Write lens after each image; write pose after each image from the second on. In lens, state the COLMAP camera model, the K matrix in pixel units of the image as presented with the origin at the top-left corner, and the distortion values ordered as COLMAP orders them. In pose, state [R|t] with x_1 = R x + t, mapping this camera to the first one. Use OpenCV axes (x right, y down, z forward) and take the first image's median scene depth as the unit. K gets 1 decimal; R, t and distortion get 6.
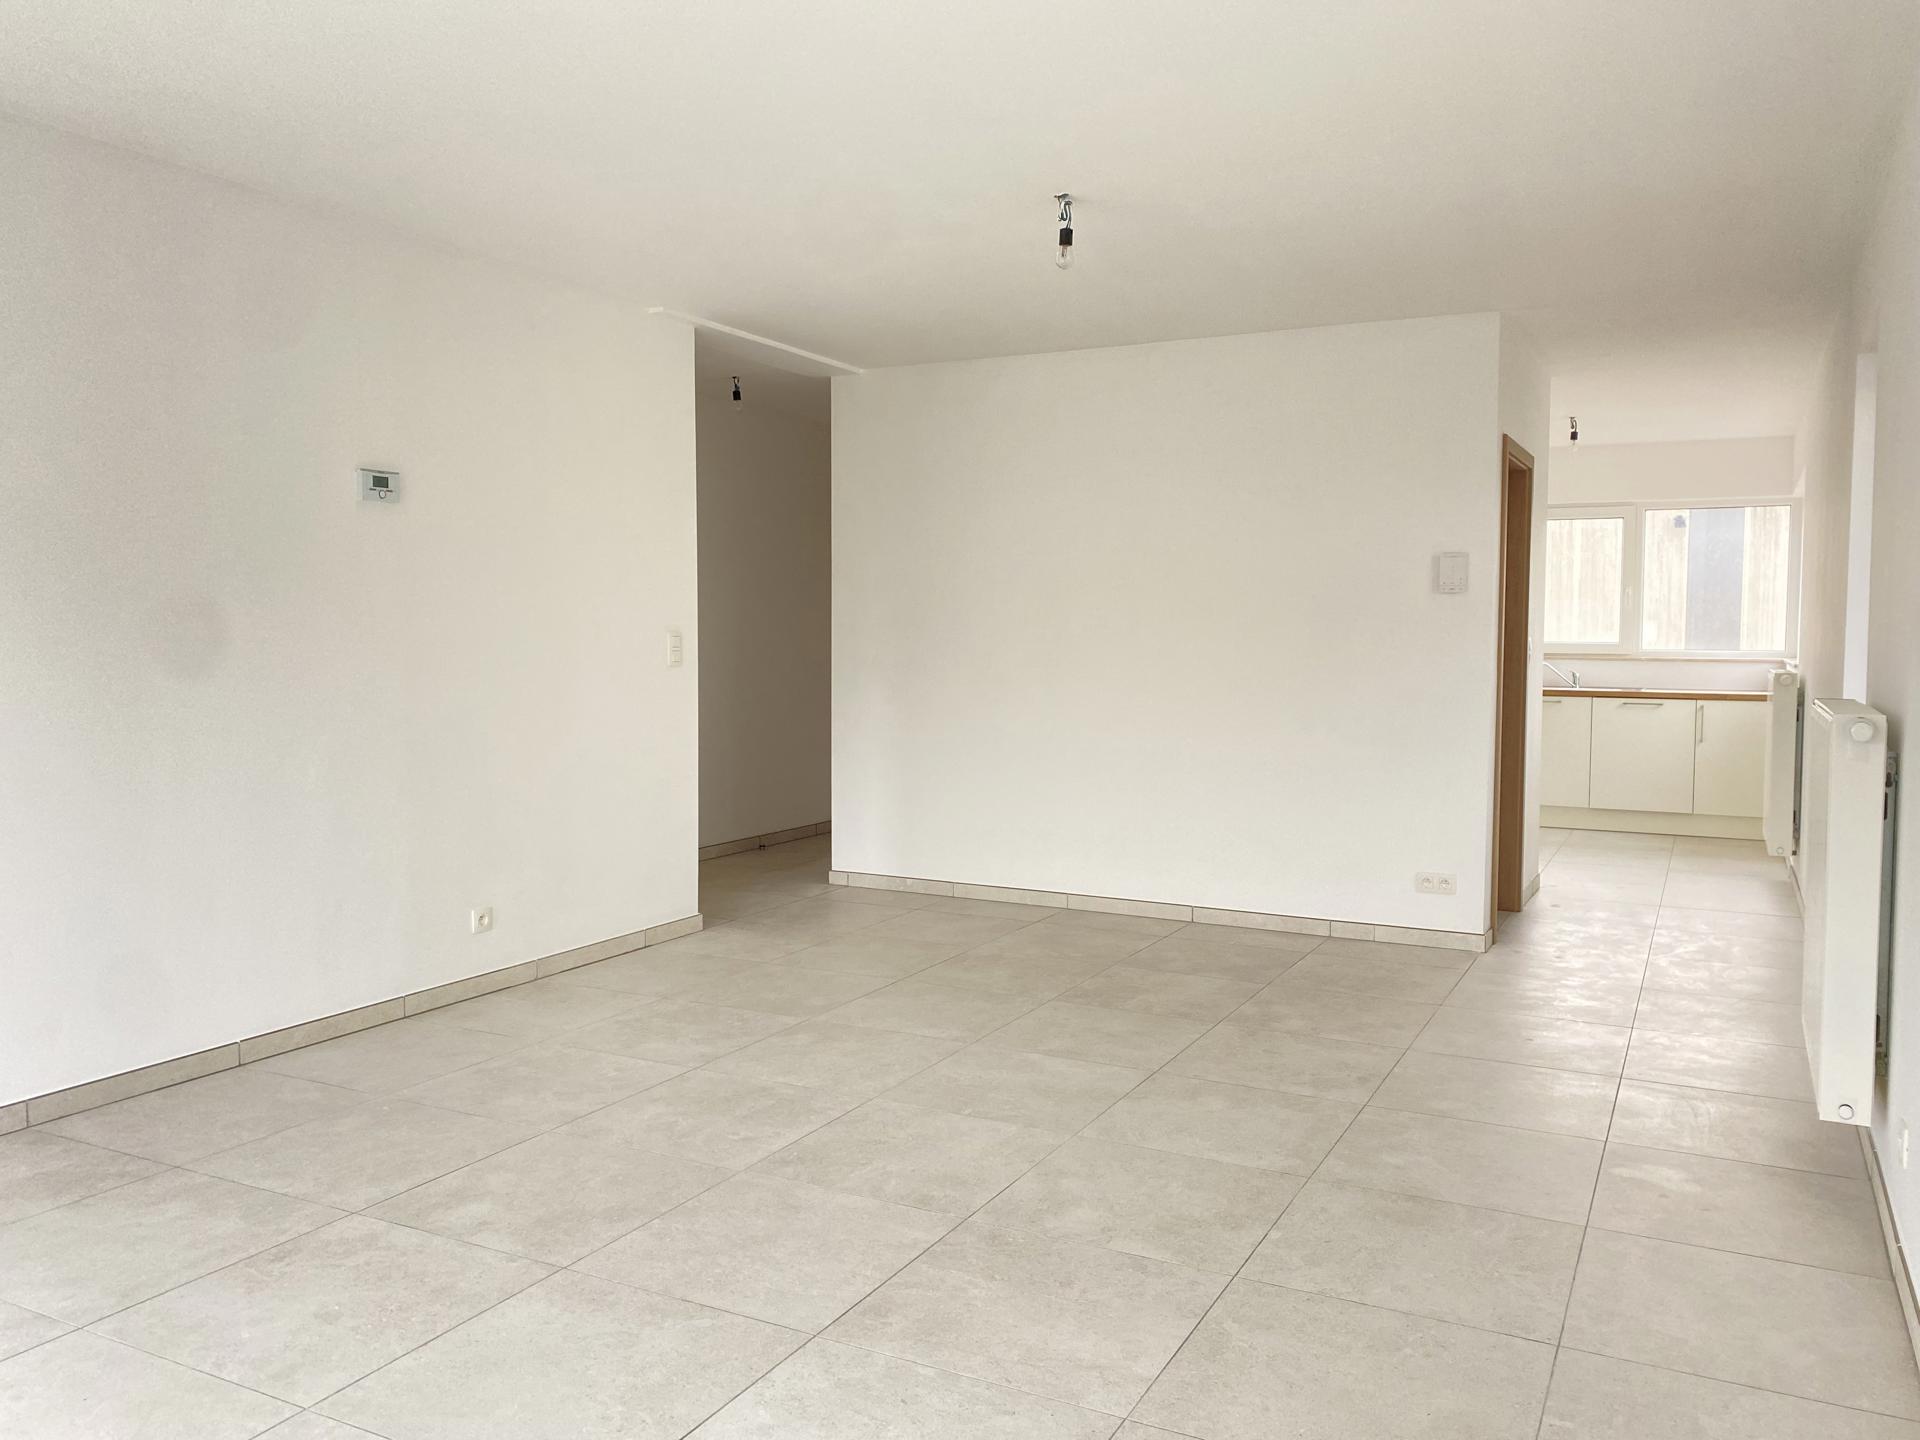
lens RADIAL K [[1486.4, 0, 957.6], [0, 1486.4, 715.8], [0, 0, 1]] dist [0.012459, -0.003111]
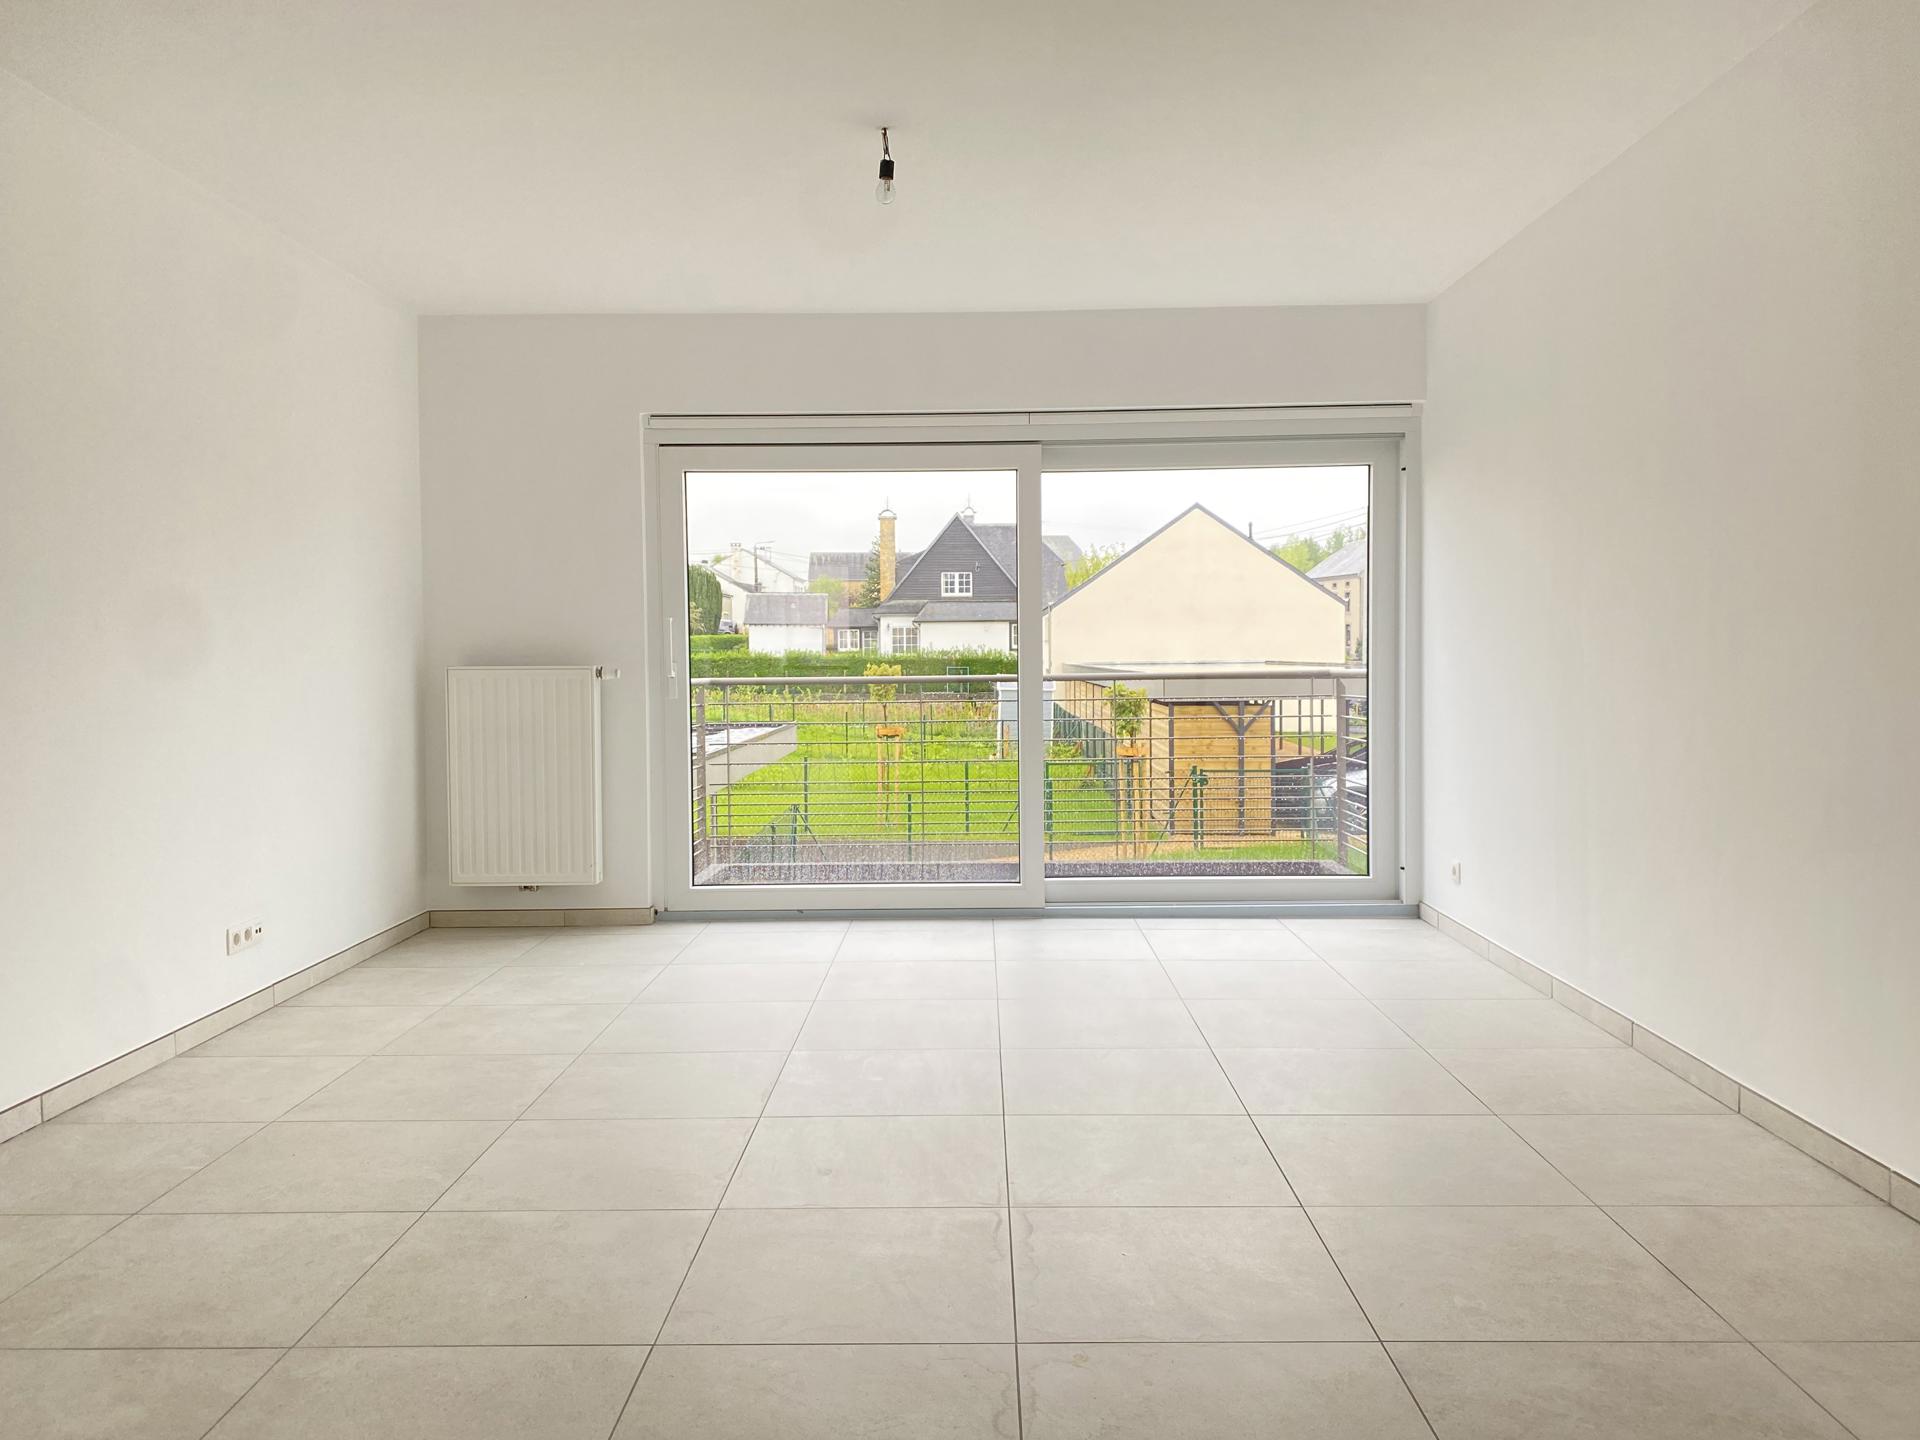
lens RADIAL K [[1488.4, 0, 961.5], [0, 1488.4, 716.9], [0, 0, 1]] dist [0.008189, 0.001847]
pose [[-0.890756, 0.016938, -0.454165, 0.249432], [-0.028226, 0.995314, 0.092480, -0.055733], [0.453604, 0.095196, -0.886105, 1.604455]]
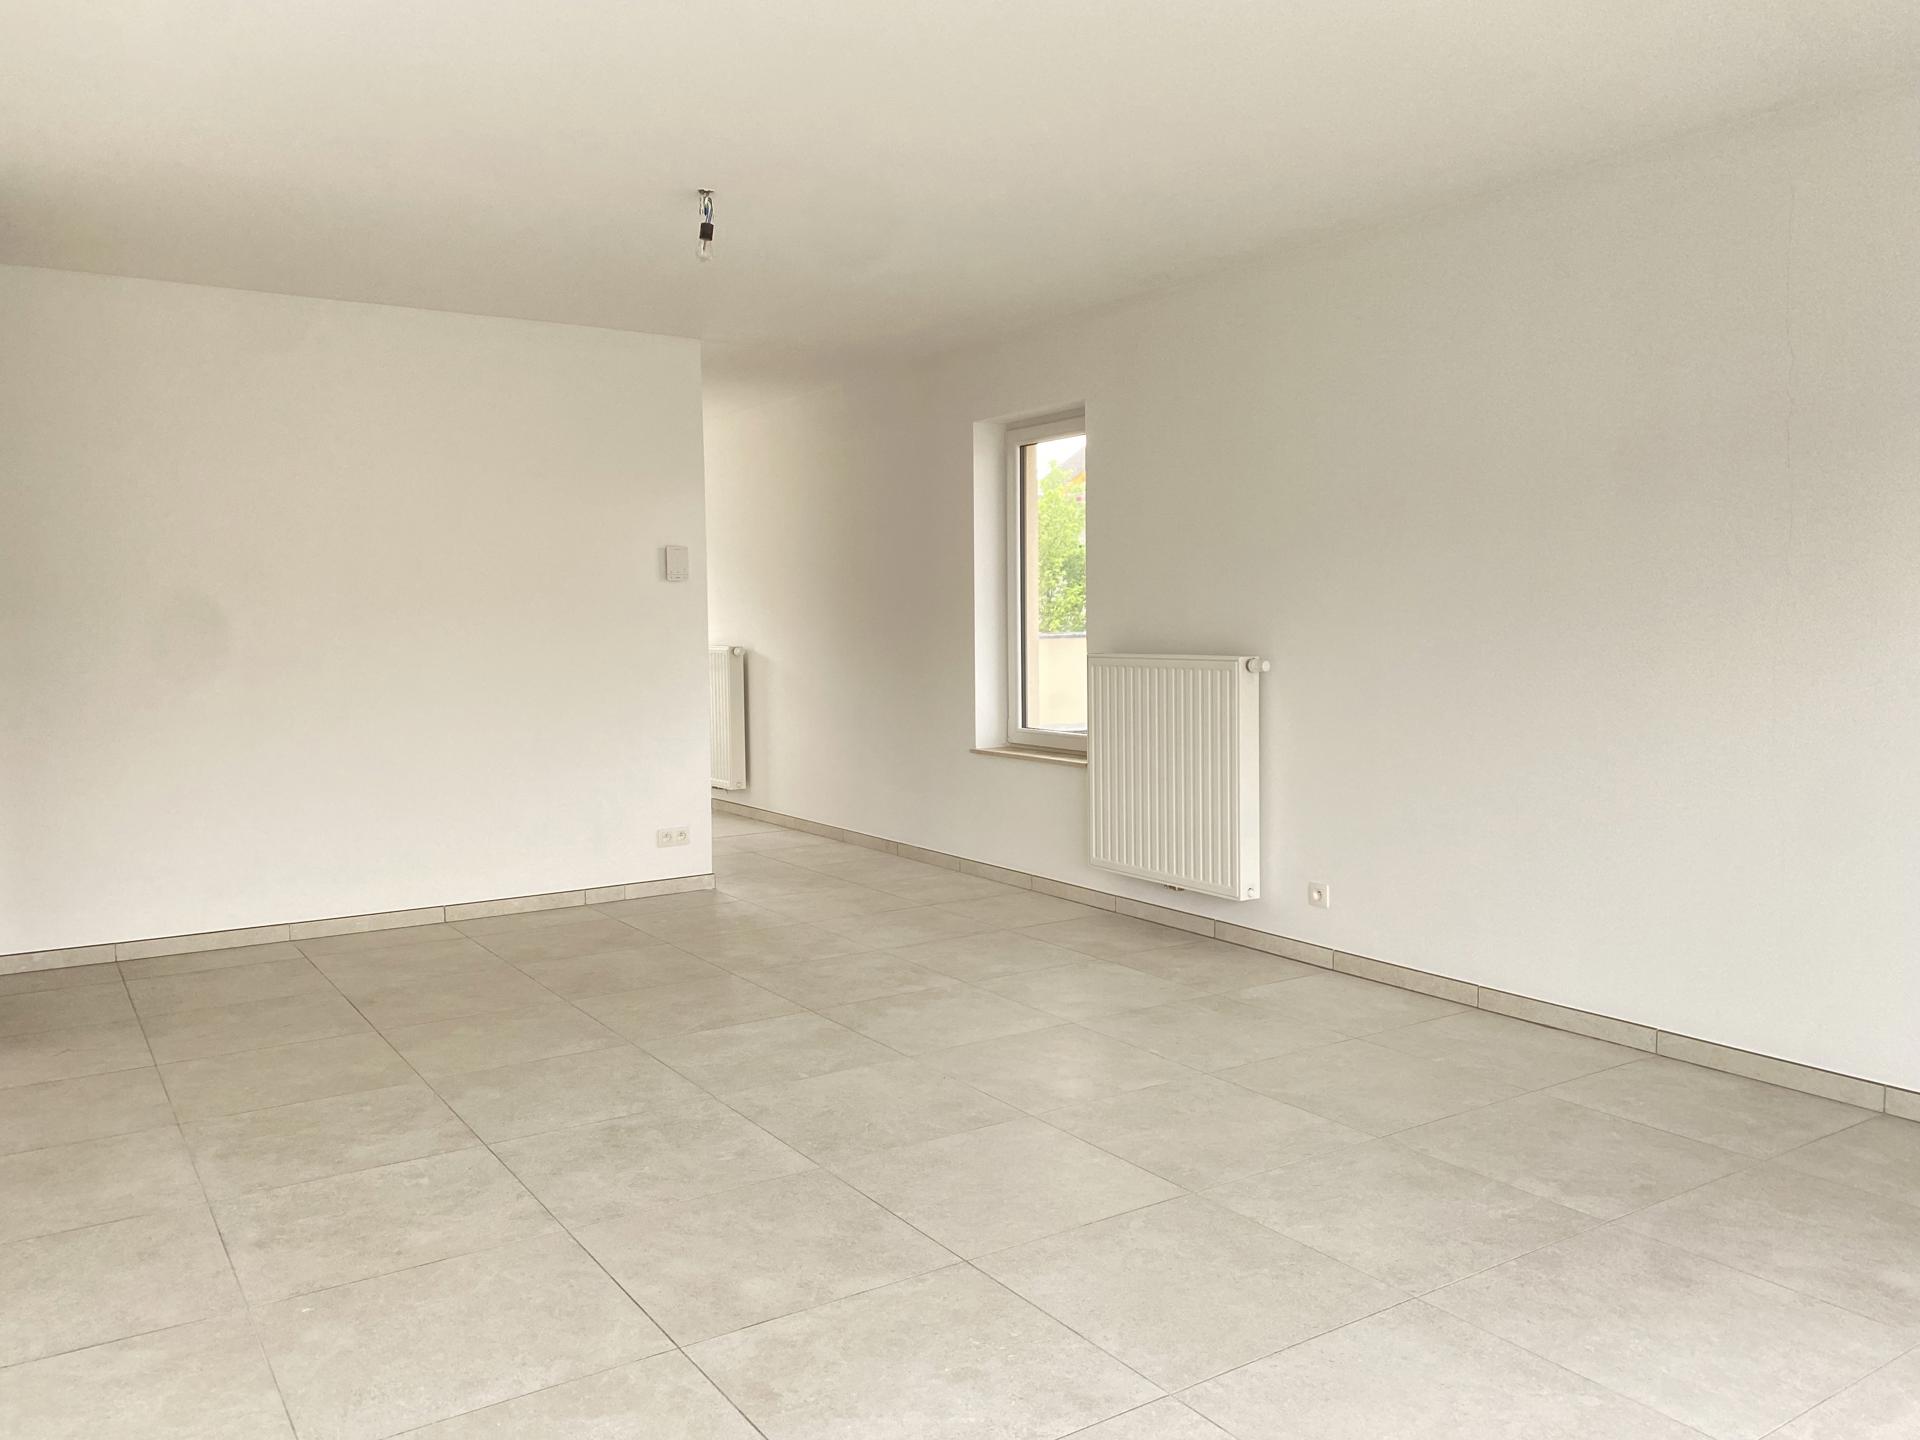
lens RADIAL K [[1486.4, 0, 952.4], [0, 1486.4, 719.5], [0, 0, 1]] dist [0.012459, -0.003111]
pose [[0.488353, -0.075521, 0.869372, -0.862053], [0.068336, 0.996498, 0.048177, -0.026027], [-0.869966, 0.035882, 0.491804, 0.402925]]
